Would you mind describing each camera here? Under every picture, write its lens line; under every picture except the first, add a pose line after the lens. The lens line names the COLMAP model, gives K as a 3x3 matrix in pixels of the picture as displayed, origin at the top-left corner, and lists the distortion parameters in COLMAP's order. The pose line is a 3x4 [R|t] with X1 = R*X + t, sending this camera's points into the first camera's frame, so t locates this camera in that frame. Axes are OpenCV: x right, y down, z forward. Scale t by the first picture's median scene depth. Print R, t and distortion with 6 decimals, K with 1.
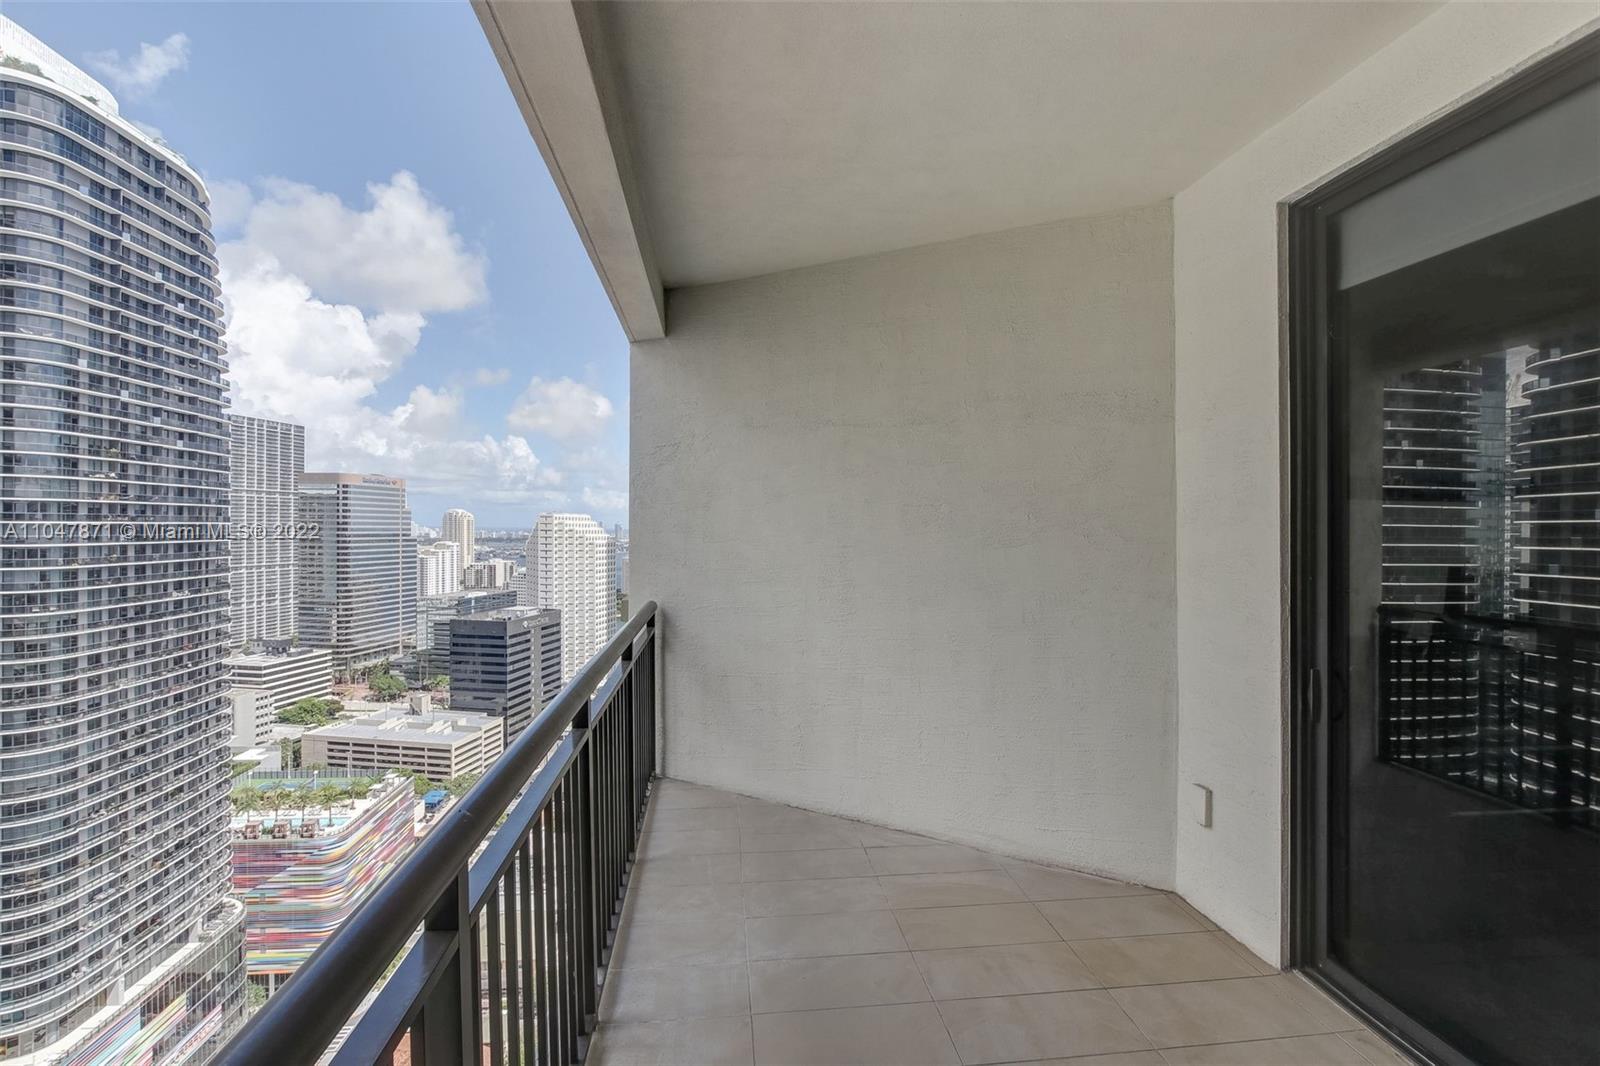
lens RADIAL K [[748.1, 0, 799.1], [0, 748.1, 542.6], [0, 0, 1]] dist [0.003937, 0.005370]
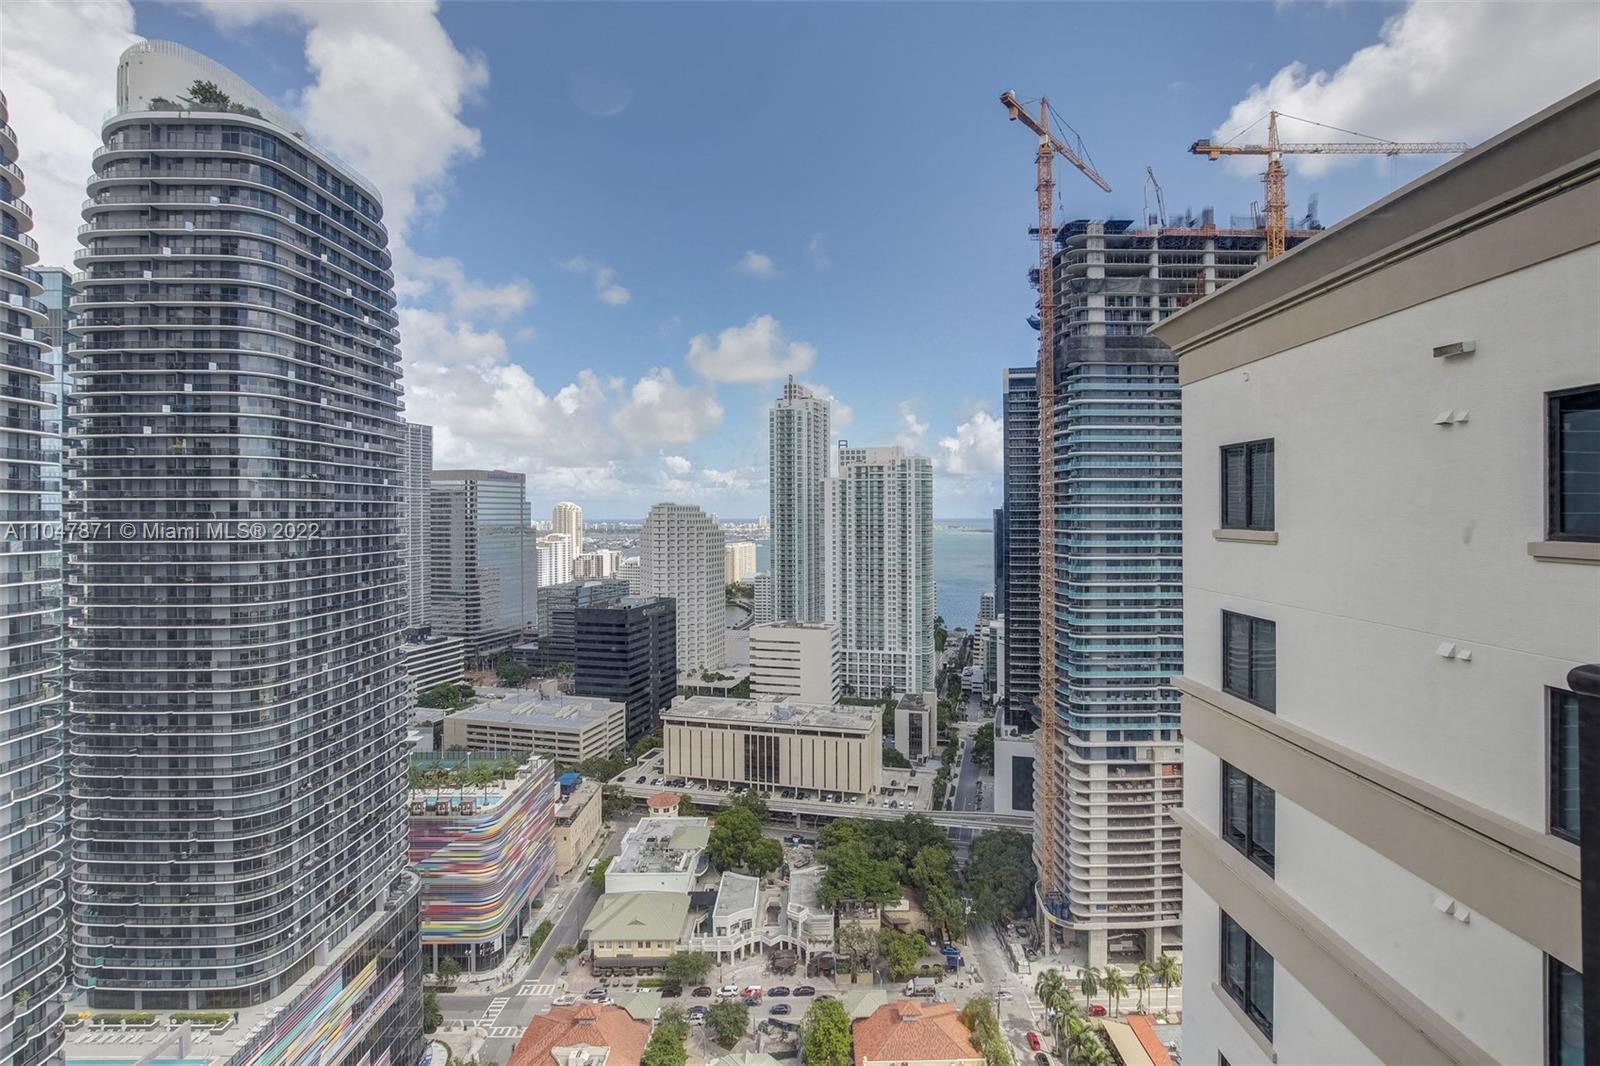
lens RADIAL K [[748.1, 0, 811.5], [0, 748.1, 521.8], [0, 0, 1]] dist [0.003937, 0.005370]
pose [[0.996981, -0.019826, -0.075078, -0.102040], [0.018947, 0.999744, -0.012396, 0.003899], [0.075304, 0.010936, 0.997101, -0.021731]]
